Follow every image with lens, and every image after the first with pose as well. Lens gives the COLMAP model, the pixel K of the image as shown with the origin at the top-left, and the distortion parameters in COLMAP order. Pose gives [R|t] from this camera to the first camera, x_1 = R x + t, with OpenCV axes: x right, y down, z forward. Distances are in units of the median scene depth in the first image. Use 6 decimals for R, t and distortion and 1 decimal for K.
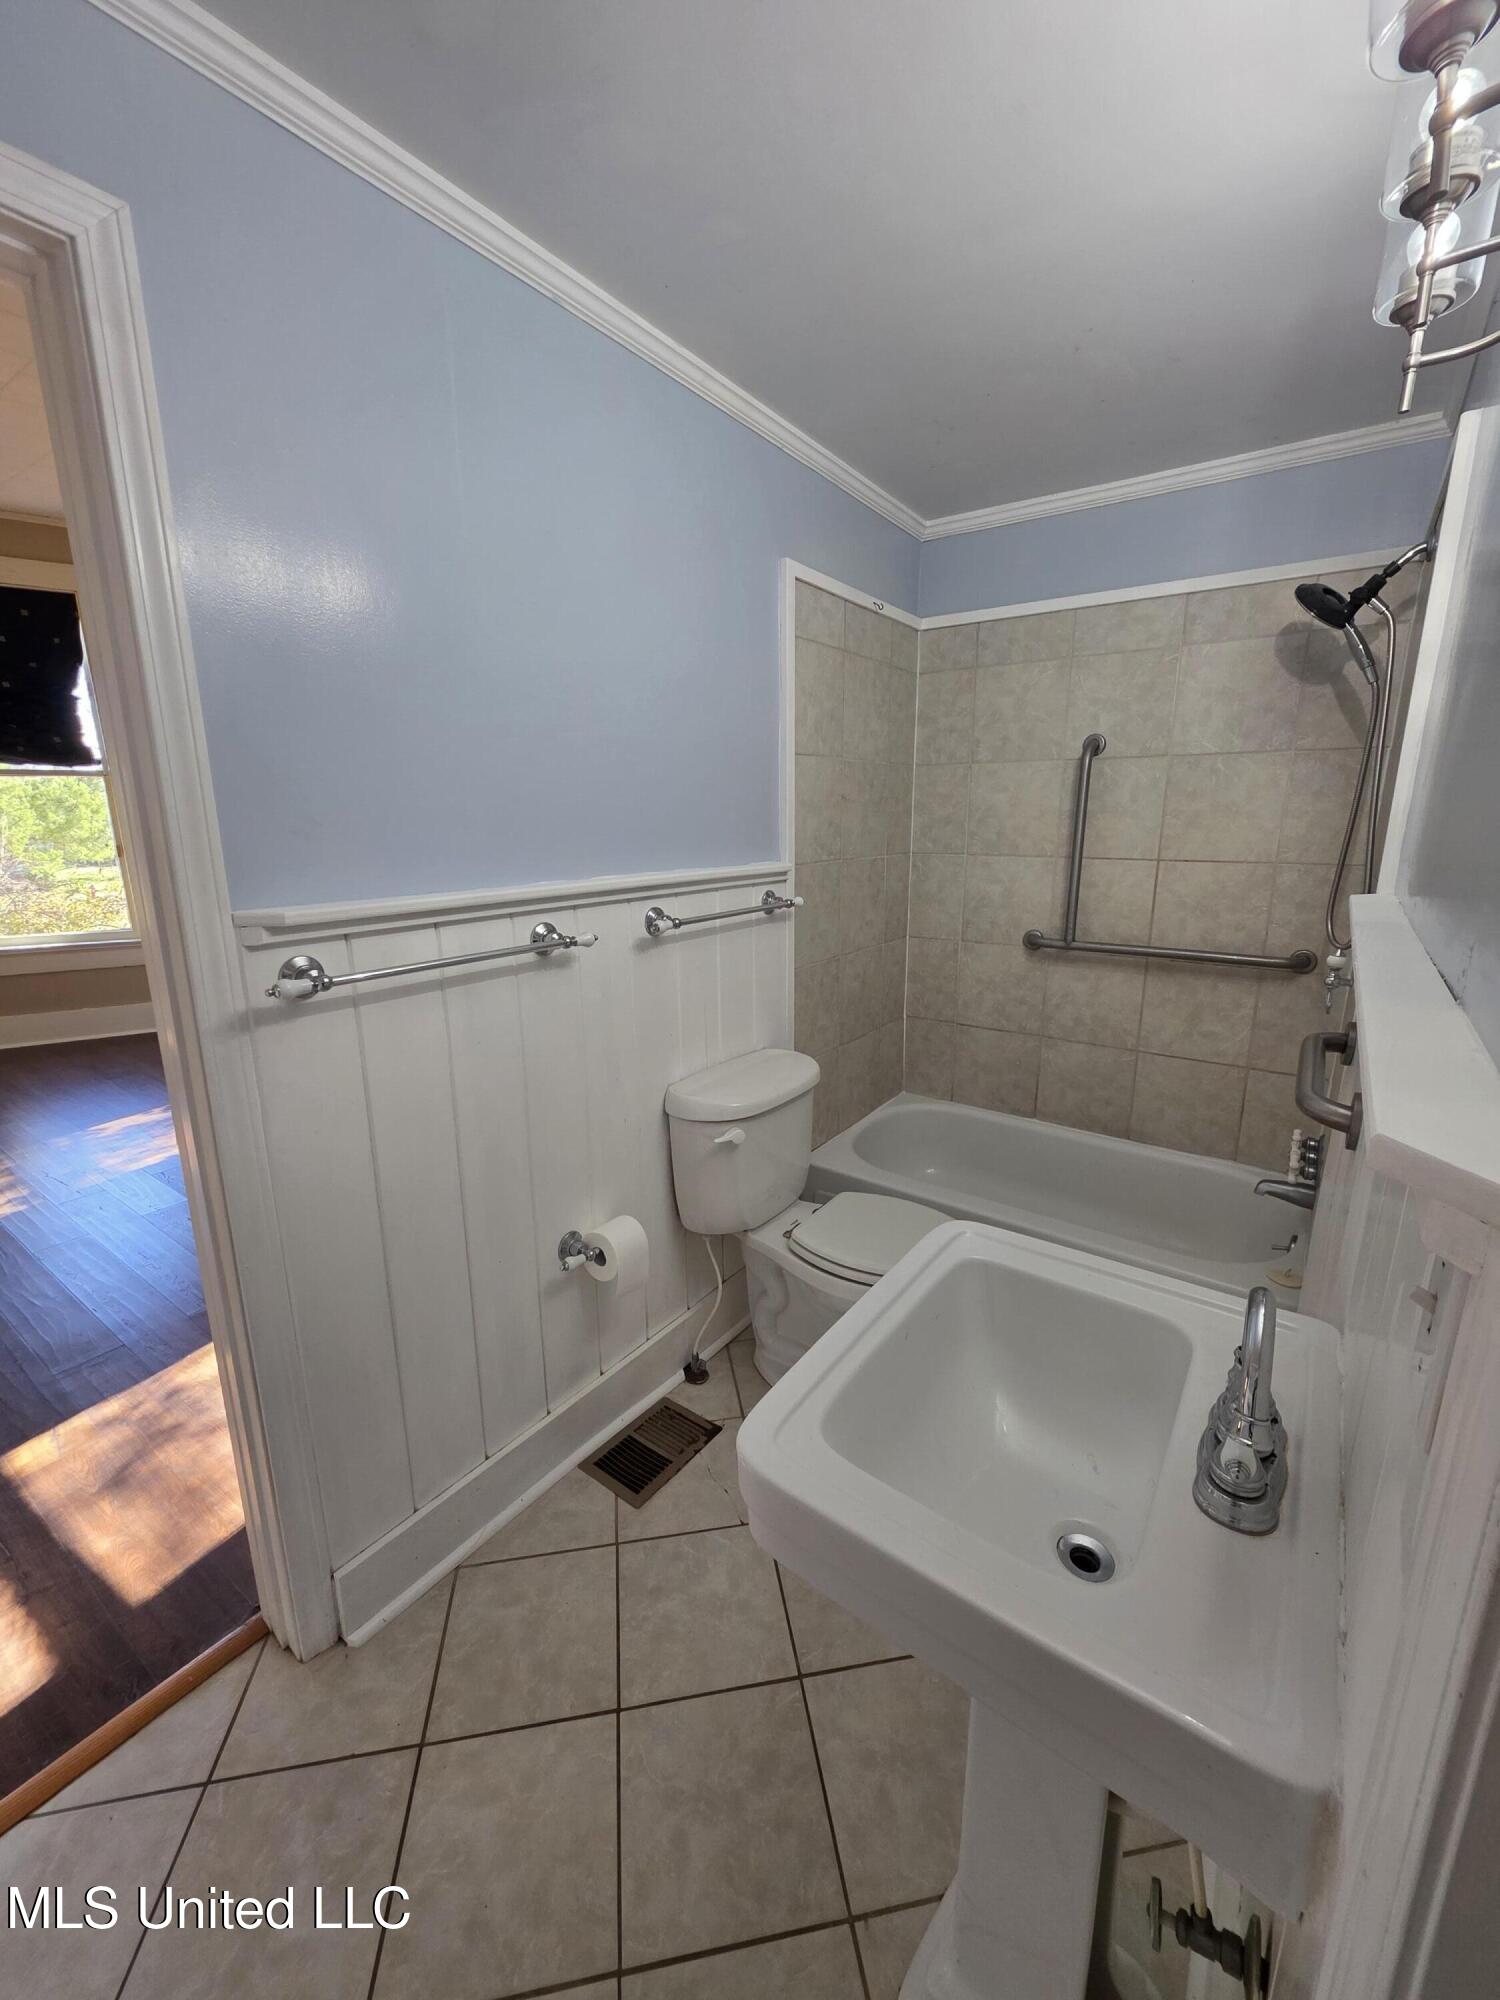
lens RADIAL K [[796.1, 0, 754.2], [0, 796.1, 999.0], [0, 0, 1]] dist [0.002368, 0.000343]
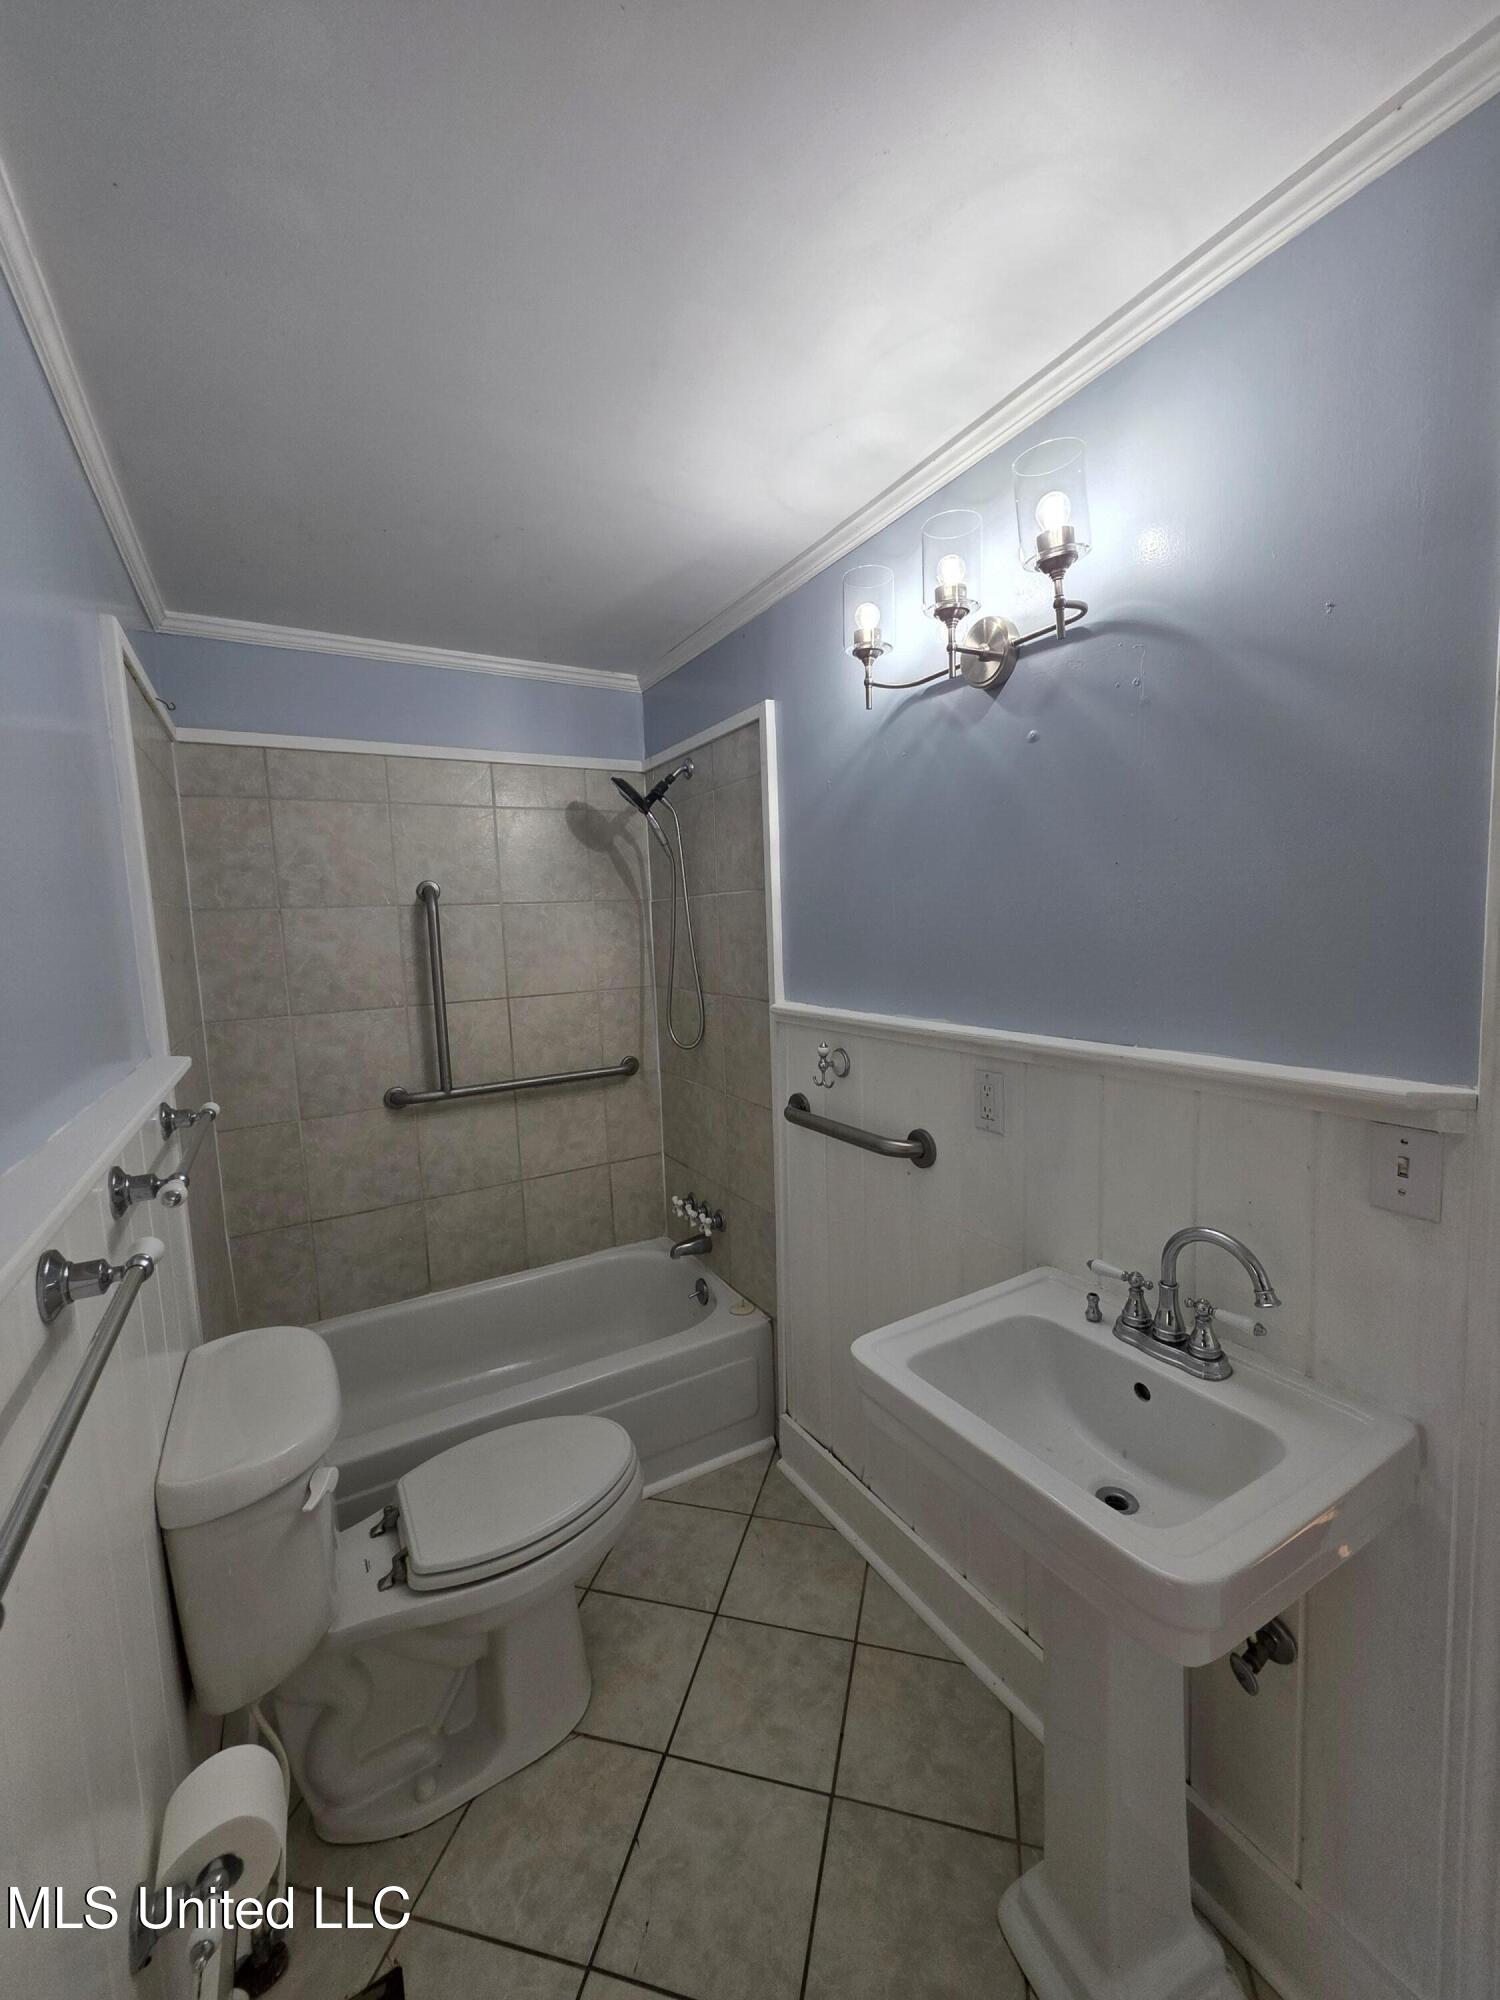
lens RADIAL K [[796.1, 0, 754.9], [0, 796.1, 1000.0], [0, 0, 1]] dist [0.002368, 0.000343]
pose [[0.411041, -0.100595, 0.906050, -0.305434], [0.247641, 0.968840, -0.004779, -0.081539], [-0.877336, 0.226340, 0.423144, 0.251019]]
